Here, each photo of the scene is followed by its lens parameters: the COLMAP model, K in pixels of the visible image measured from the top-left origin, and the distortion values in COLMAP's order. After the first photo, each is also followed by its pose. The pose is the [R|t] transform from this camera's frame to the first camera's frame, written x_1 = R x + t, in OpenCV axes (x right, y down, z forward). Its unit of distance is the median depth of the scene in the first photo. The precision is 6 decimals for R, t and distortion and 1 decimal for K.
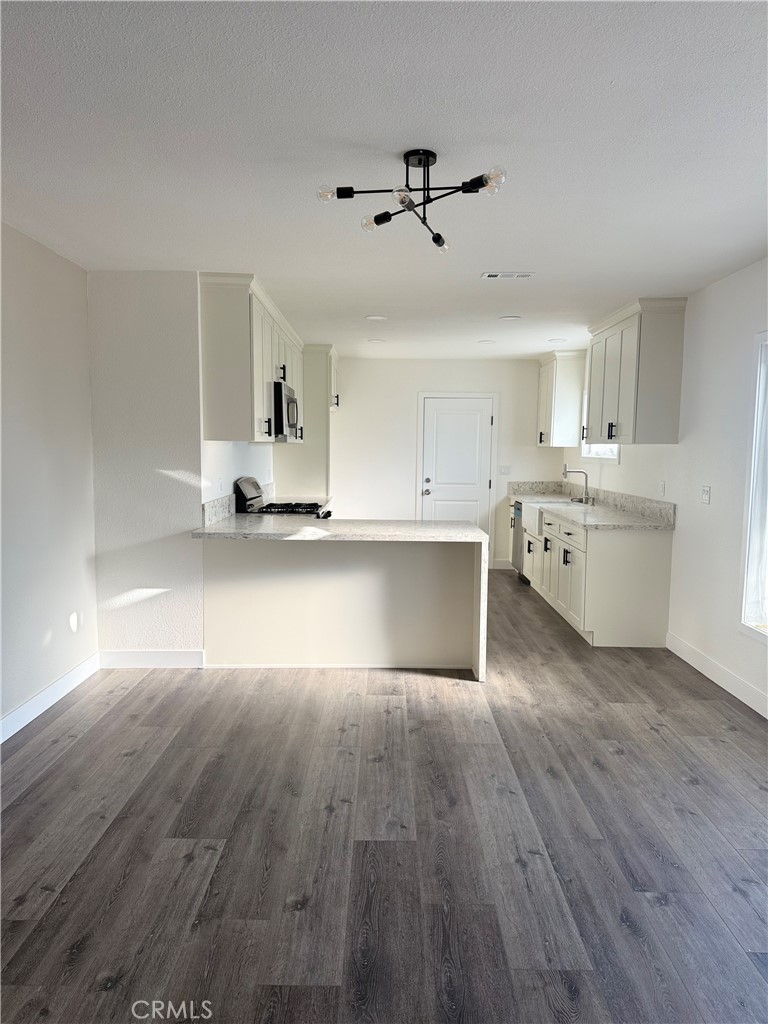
lens RADIAL K [[719.5, 0, 383.7], [0, 719.5, 513.9], [0, 0, 1]] dist [-0.002548, -0.000555]
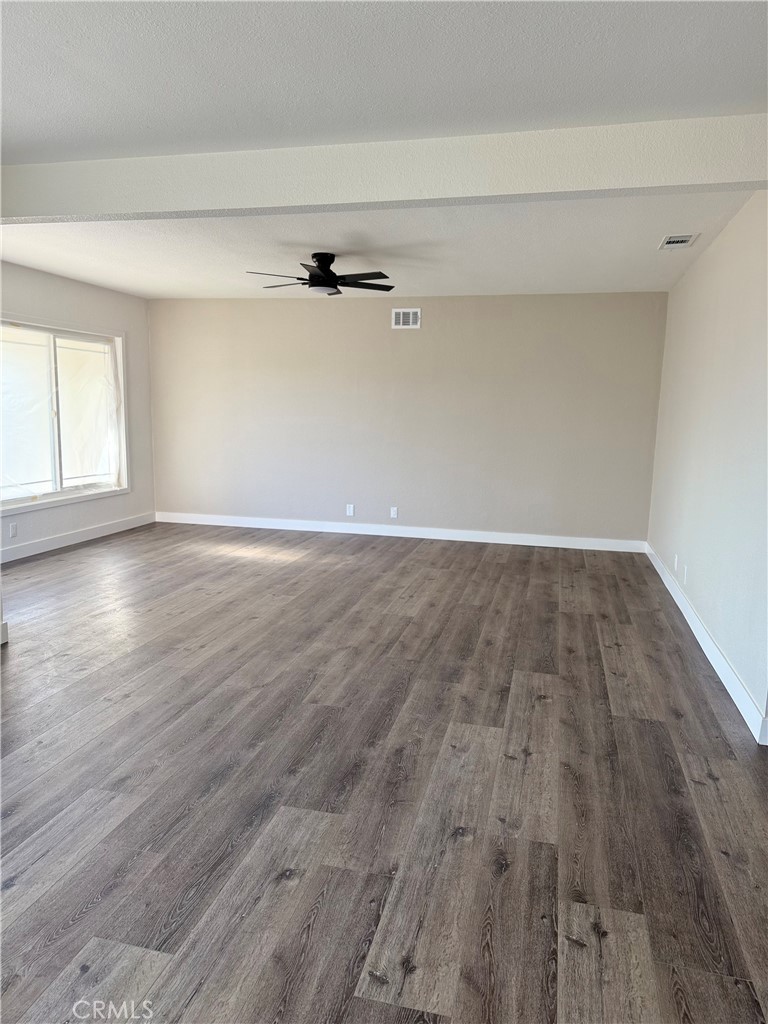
lens RADIAL K [[719.5, 0, 384.0], [0, 719.5, 512.4], [0, 0, 1]] dist [-0.002548, -0.000555]
pose [[-0.971991, -0.065384, 0.225739, -0.419013], [-0.010856, 0.971986, 0.234786, -0.132915], [-0.234767, 0.225759, -0.945472, 1.744094]]
